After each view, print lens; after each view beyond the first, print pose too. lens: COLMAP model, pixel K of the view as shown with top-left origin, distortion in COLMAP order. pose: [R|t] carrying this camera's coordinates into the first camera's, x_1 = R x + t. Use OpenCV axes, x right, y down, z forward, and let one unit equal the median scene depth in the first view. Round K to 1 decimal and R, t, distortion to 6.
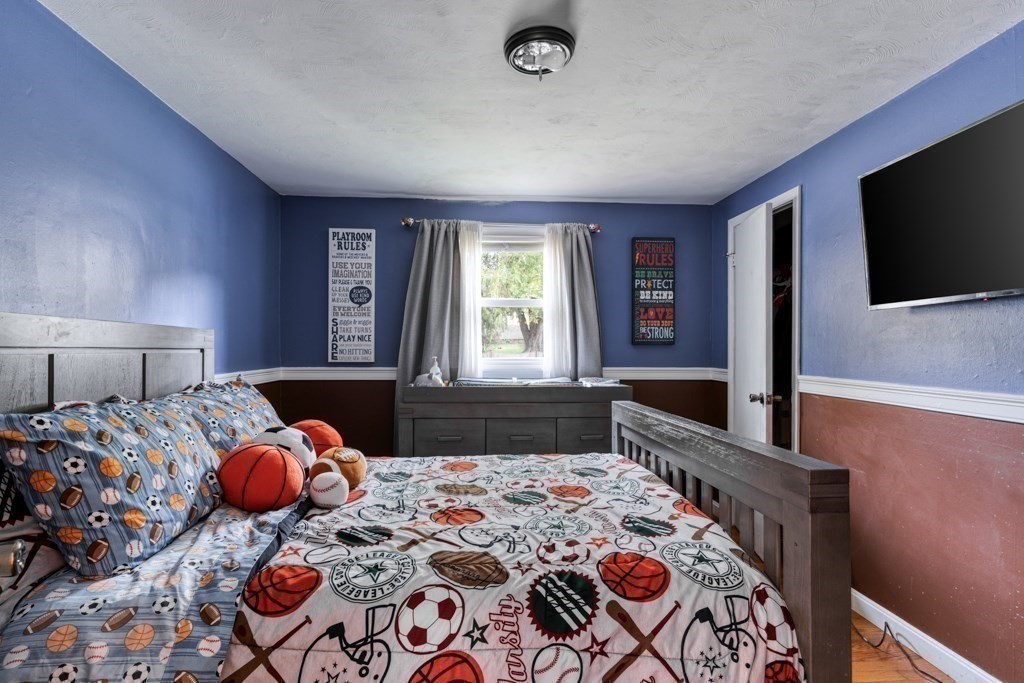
lens RADIAL K [[515.8, 0, 512.0], [0, 515.8, 341.5], [0, 0, 1]] dist [-0.000239, -0.000093]
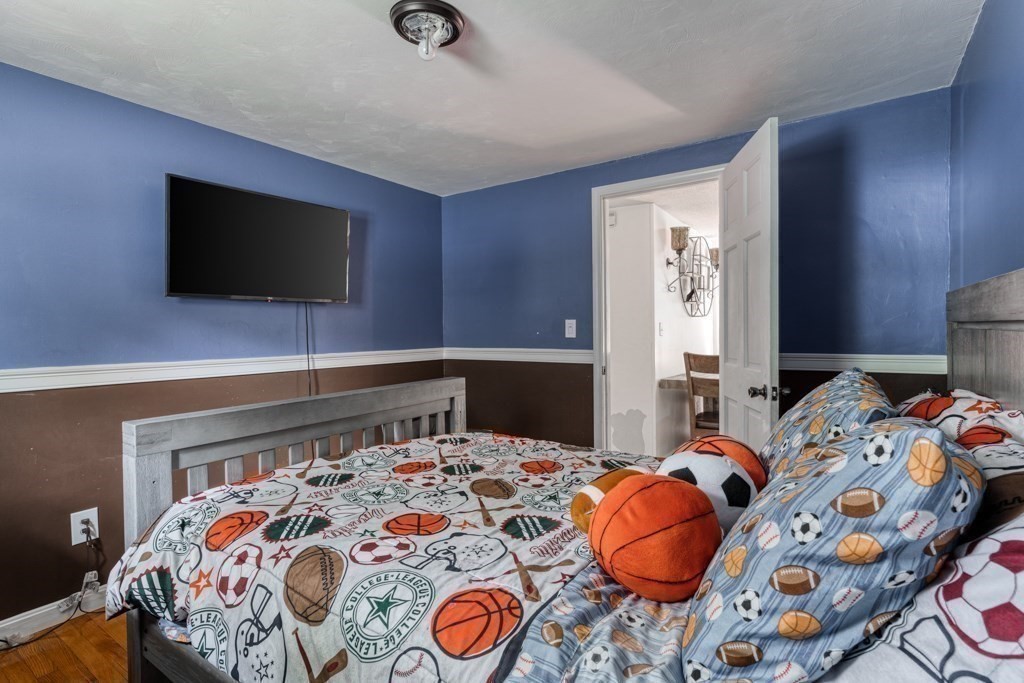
lens RADIAL K [[515.8, 0, 512.0], [0, 515.8, 341.5], [0, 0, 1]] dist [-0.000239, -0.000093]
pose [[-0.759495, -0.008319, 0.650460, -0.852736], [-0.018870, 0.999779, -0.009247, 0.054145], [-0.650240, -0.019297, -0.759484, 1.711533]]
